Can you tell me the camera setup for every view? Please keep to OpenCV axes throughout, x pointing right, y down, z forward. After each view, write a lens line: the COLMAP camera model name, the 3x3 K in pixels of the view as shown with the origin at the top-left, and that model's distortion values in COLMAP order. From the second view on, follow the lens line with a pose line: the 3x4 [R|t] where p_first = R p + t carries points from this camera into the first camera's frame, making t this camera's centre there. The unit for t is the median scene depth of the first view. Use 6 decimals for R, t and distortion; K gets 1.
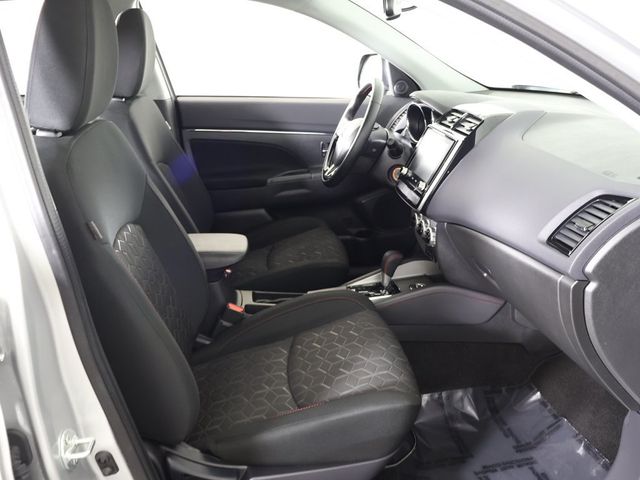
lens RADIAL K [[613.8, 0, 320.0], [0, 613.8, 240.0], [0, 0, 1]] dist [0.001470, -0.004344]
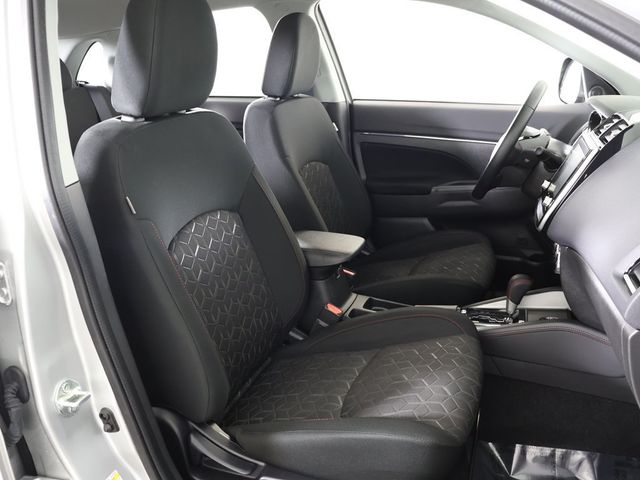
lens RADIAL K [[608.5, 0, 320.0], [0, 608.5, 240.0], [0, 0, 1]] dist [0.003113, -0.013201]
pose [[0.901611, 0.110940, -0.418079, 0.213451], [-0.121286, 0.992616, 0.001836, 0.001907], [0.415196, 0.049052, 0.908409, 0.091864]]
